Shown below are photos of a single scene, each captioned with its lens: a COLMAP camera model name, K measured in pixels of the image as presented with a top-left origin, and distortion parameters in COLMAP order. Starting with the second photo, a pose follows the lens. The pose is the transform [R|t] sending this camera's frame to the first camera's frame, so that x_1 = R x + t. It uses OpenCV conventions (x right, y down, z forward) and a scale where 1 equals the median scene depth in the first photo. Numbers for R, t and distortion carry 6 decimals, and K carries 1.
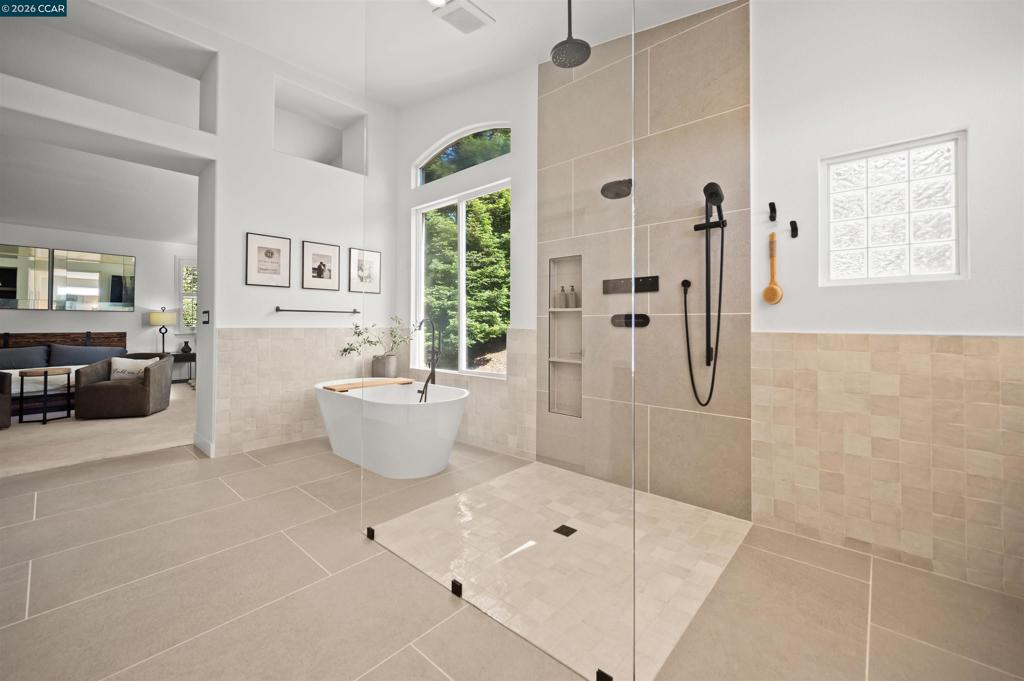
lens RADIAL K [[413.9, 0, 514.1], [0, 413.9, 318.3], [0, 0, 1]] dist [0.001198, 0.000262]
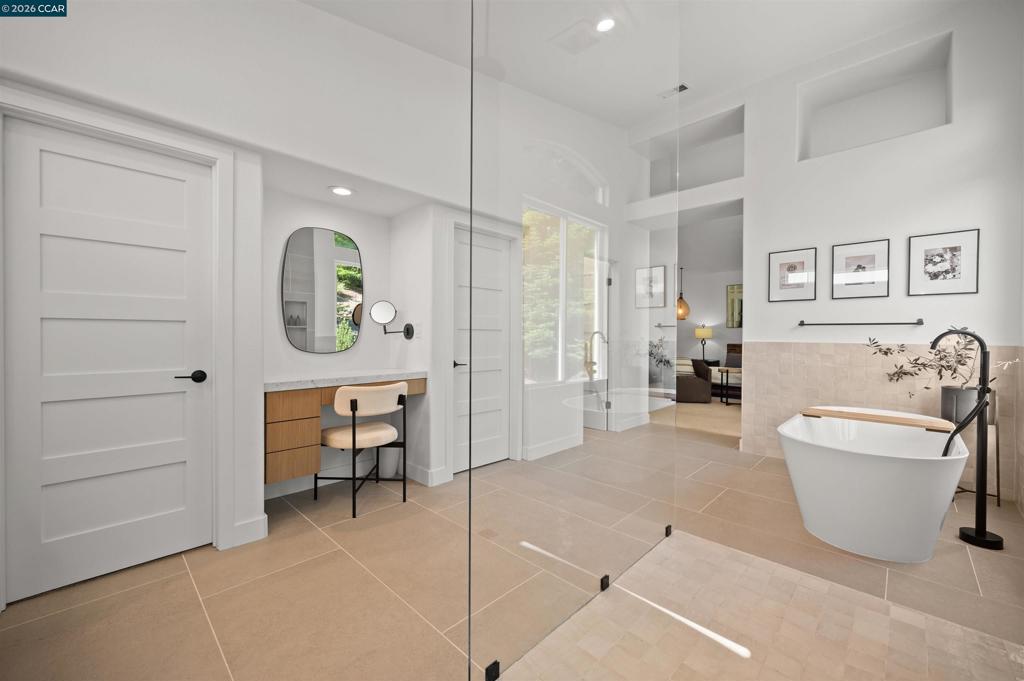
lens RADIAL K [[403.6, 0, 512.0], [0, 403.6, 340.5], [0, 0, 1]] dist [-0.002715, -0.000116]
pose [[-0.042726, 0.010334, -0.999033, 0.384723], [0.002134, 0.999945, 0.010253, 0.006786], [0.999085, -0.001693, -0.042746, 0.342997]]
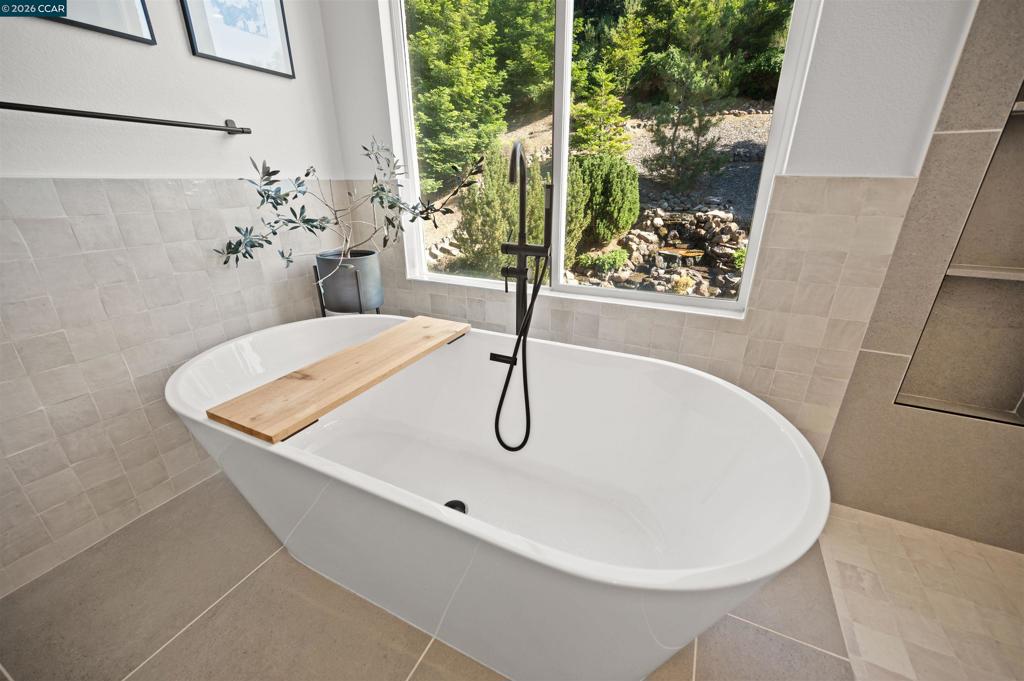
lens RADIAL K [[403.6, 0, 512.0], [0, 403.6, 340.5], [0, 0, 1]] dist [-0.002715, -0.000116]
pose [[0.962241, -0.104031, 0.251536, -0.287228], [0.001086, 0.925545, 0.378635, 0.021582], [-0.272198, -0.364065, 0.890710, 0.631003]]
